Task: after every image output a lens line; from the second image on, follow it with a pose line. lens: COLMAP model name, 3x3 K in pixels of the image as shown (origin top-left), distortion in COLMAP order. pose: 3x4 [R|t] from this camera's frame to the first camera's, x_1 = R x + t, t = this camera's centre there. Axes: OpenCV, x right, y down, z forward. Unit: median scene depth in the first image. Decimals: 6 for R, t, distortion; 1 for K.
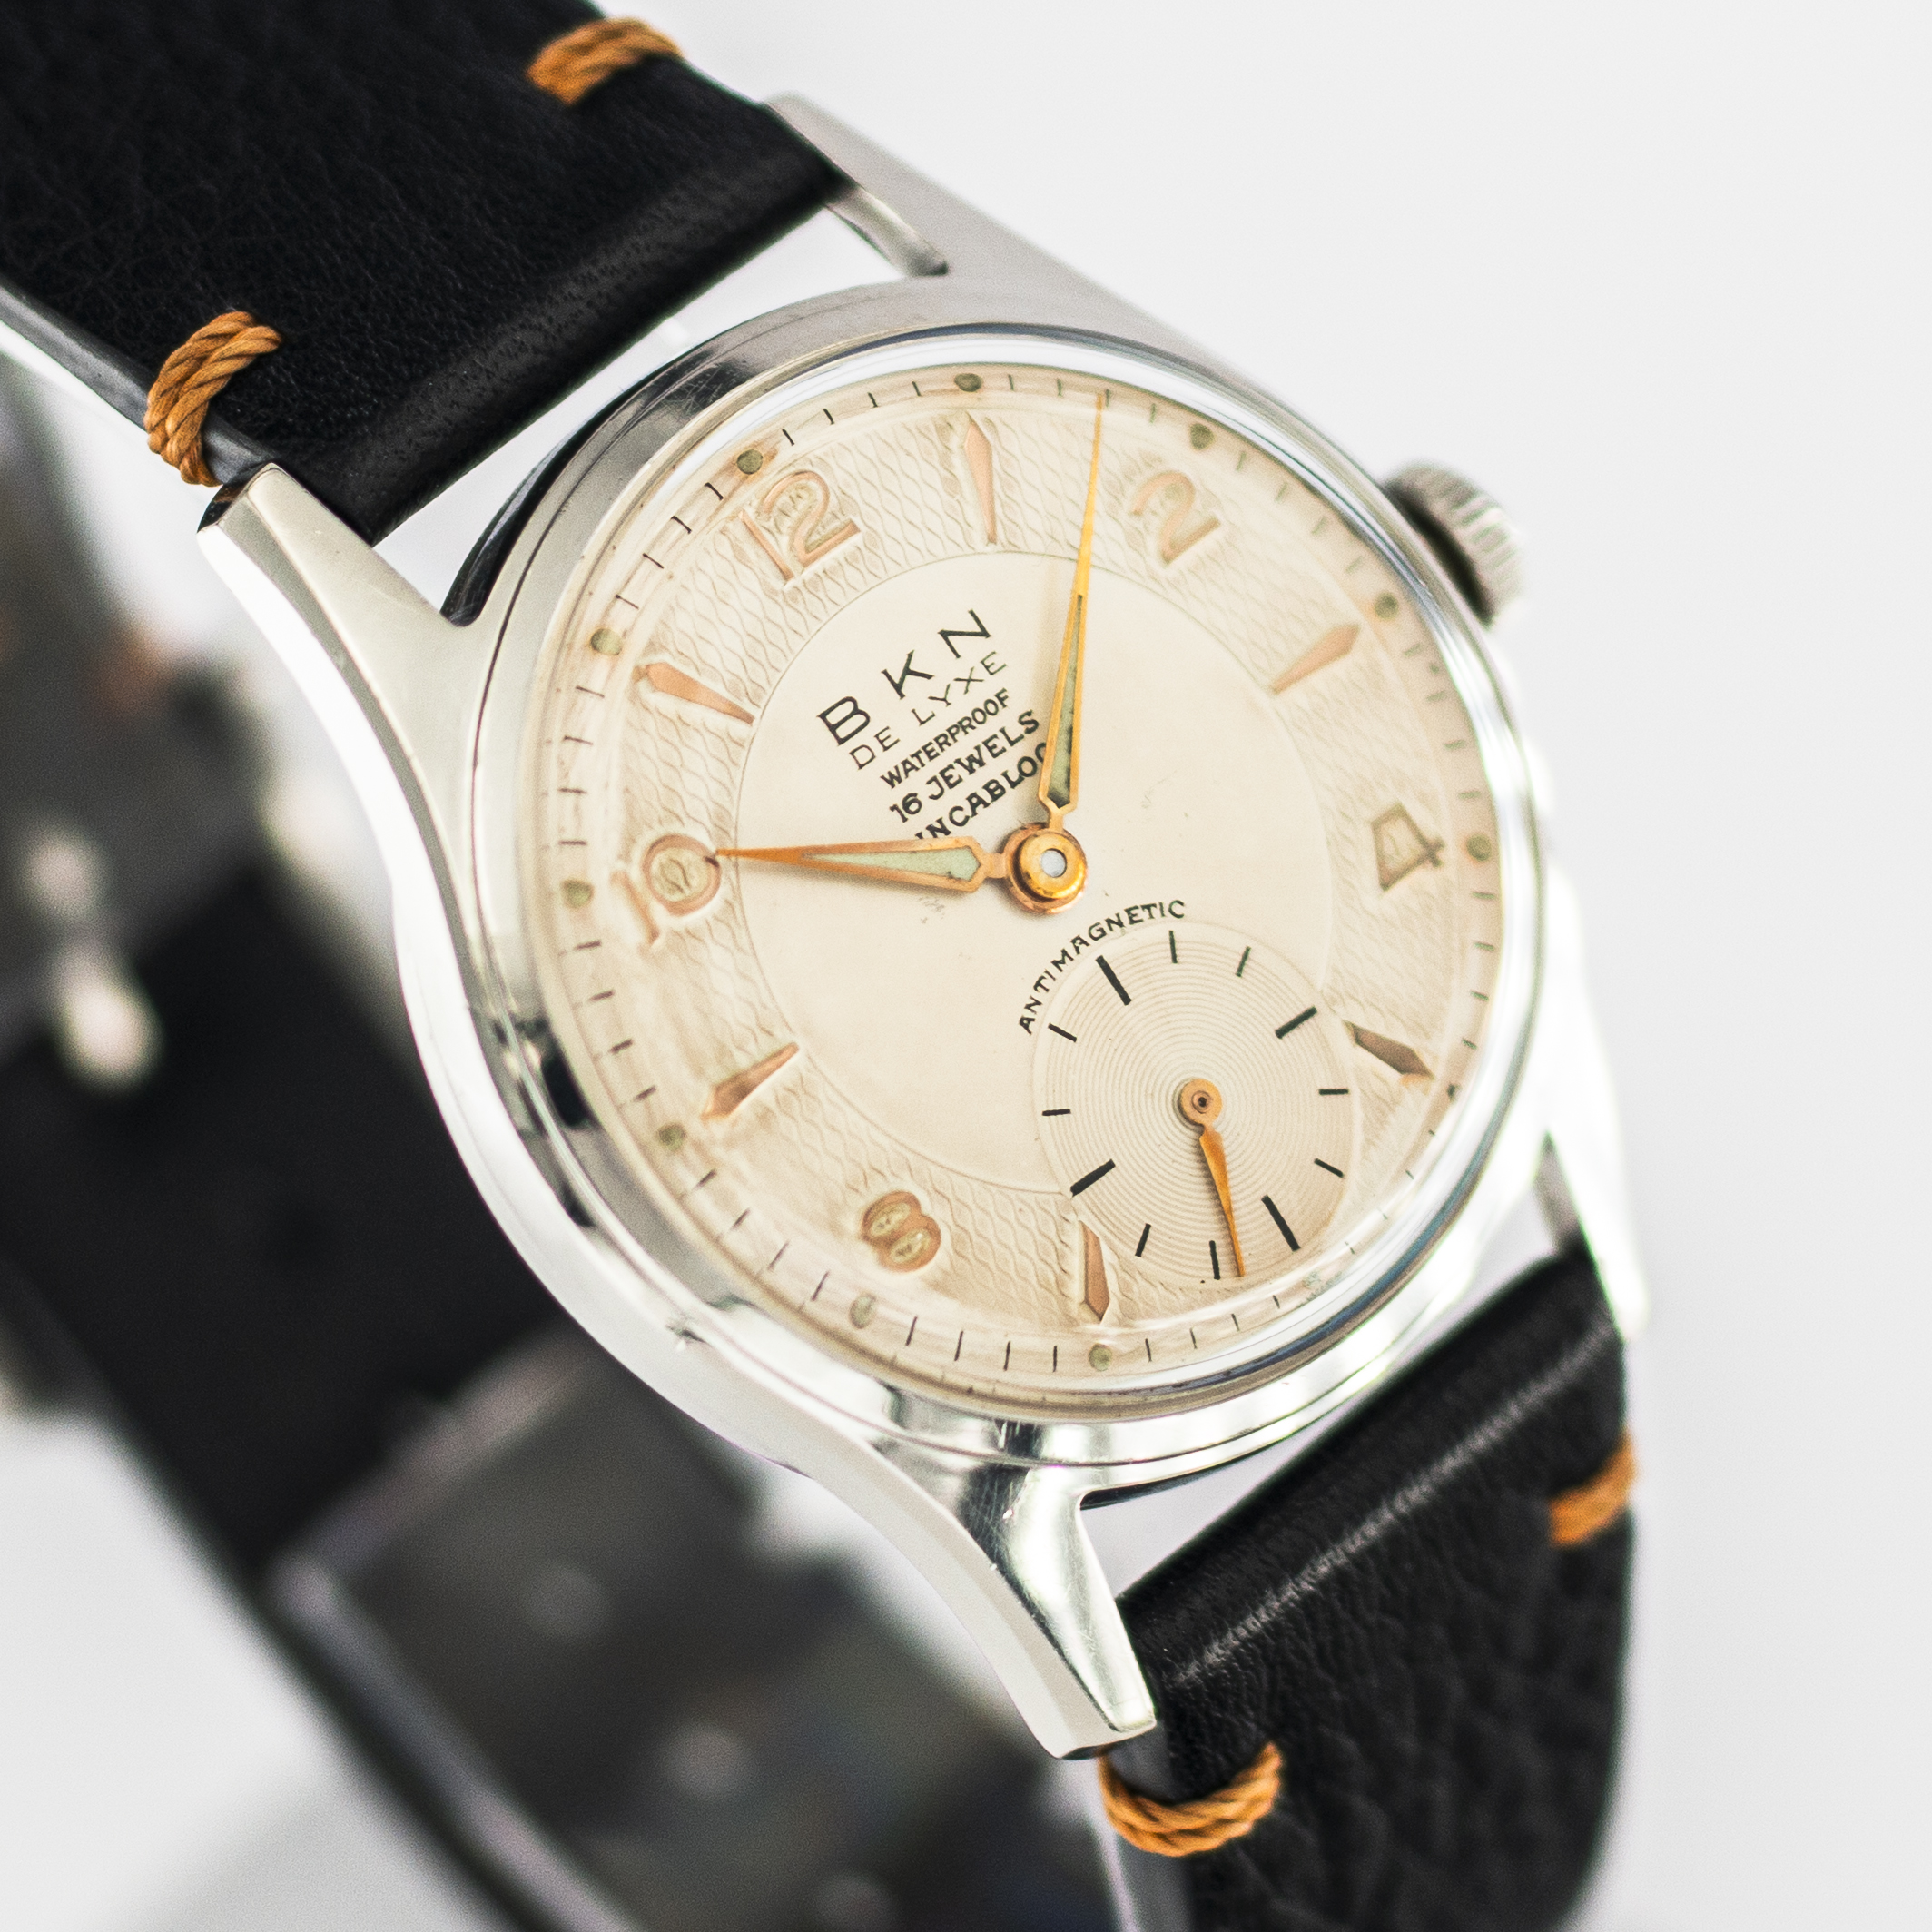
lens RADIAL K [[13572.9, 0, 966.0], [0, 13572.9, 966.0], [0, 0, 1]] dist [-0.163370, -95.027044]
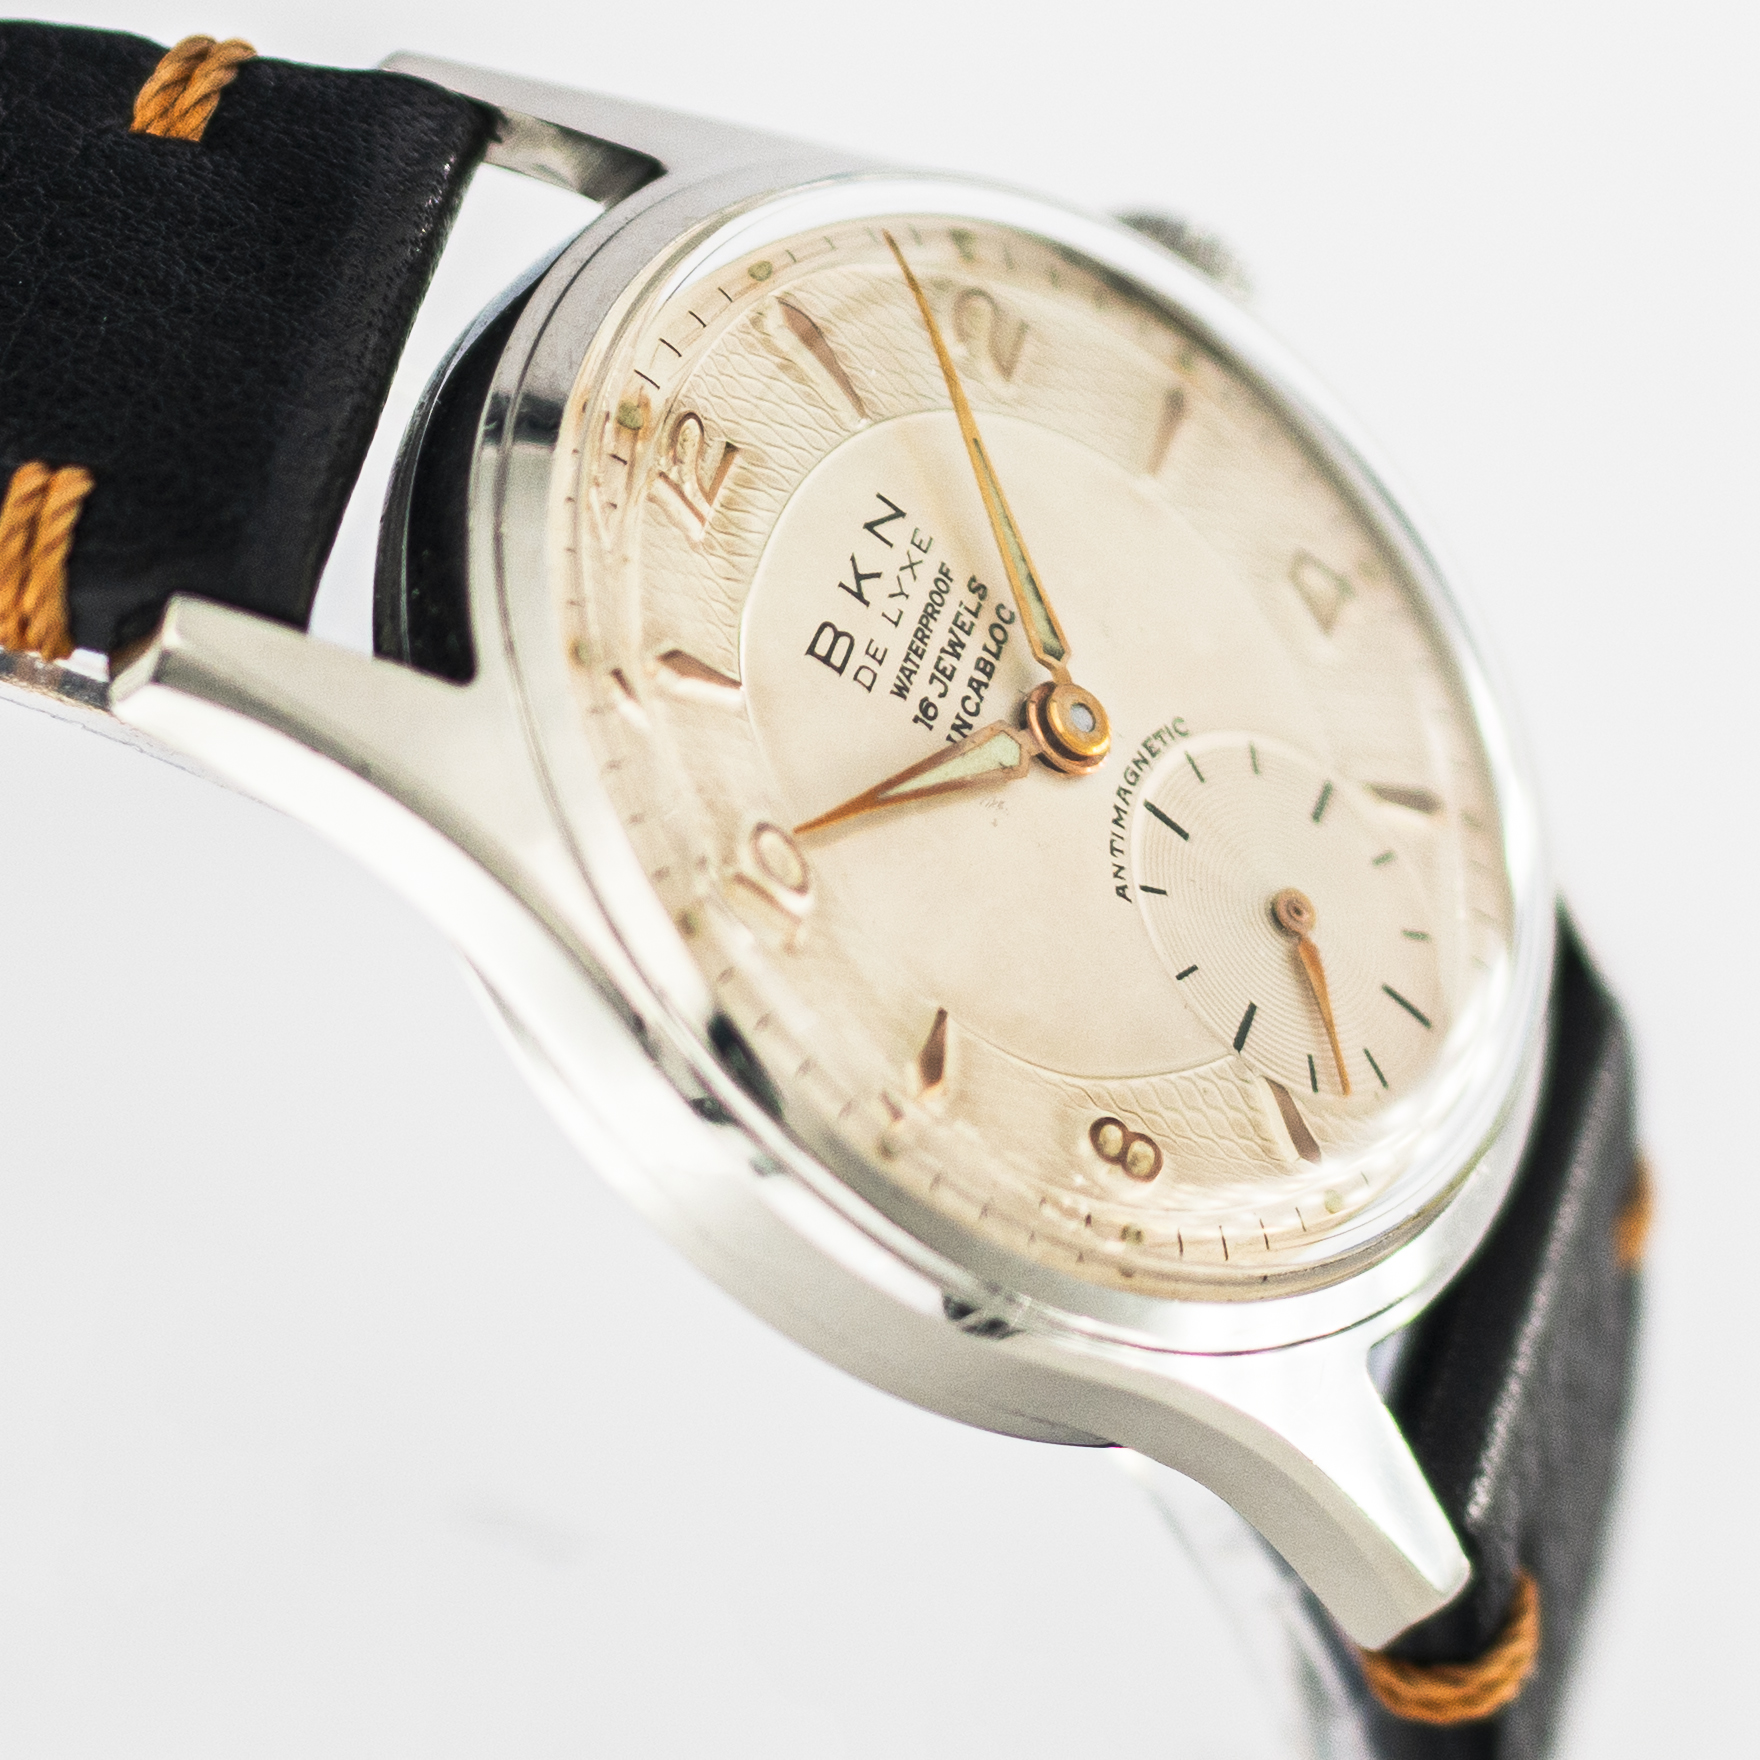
lens RADIAL K [[12364.5, 0, 880.0], [0, 12364.5, 880.0], [0, 0, 1]] dist [-0.163370, -95.027044]
pose [[0.866027, -0.347527, 0.359475, -0.305257], [0.354885, 0.933693, 0.047692, -0.041561], [-0.352214, 0.086270, 0.931935, 0.235690]]
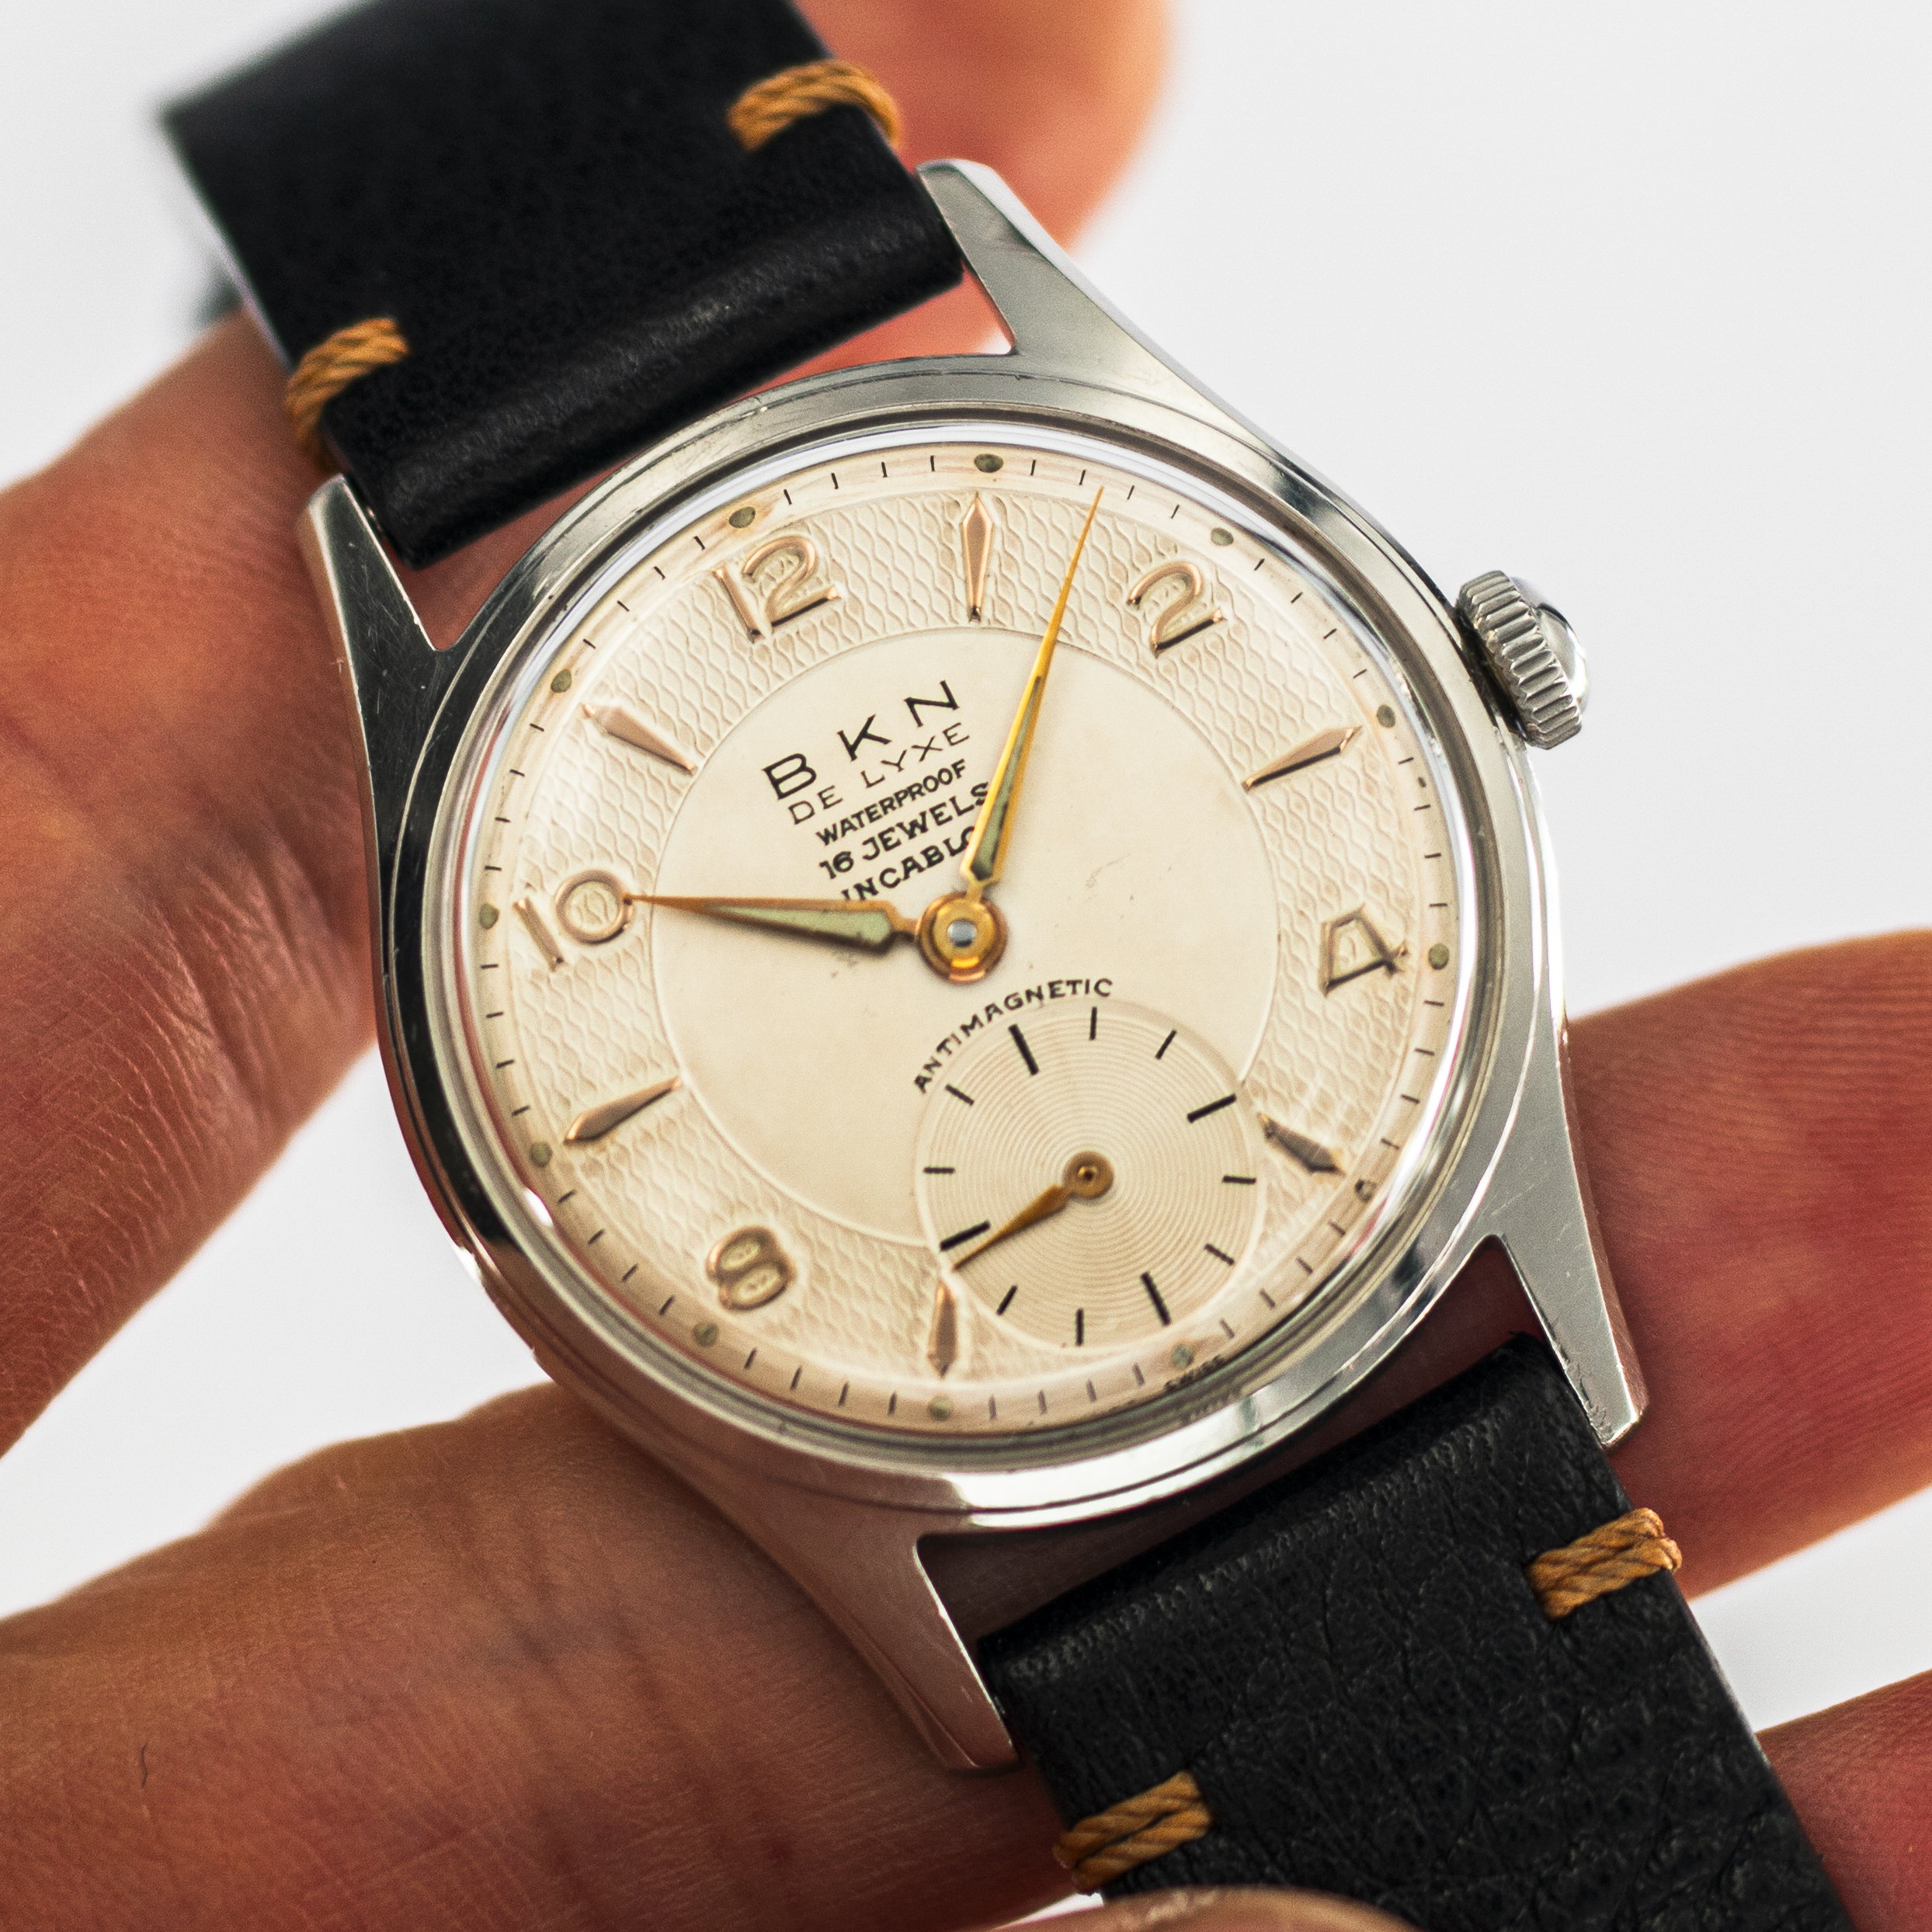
lens RADIAL K [[13572.9, 0, 966.0], [0, 13572.9, 966.0], [0, 0, 1]] dist [-0.163370, -95.027044]
pose [[0.883449, 0.124942, -0.451562, 0.478593], [-0.087877, 0.990871, 0.102239, -0.111919], [0.460213, -0.050641, 0.886363, 0.072376]]
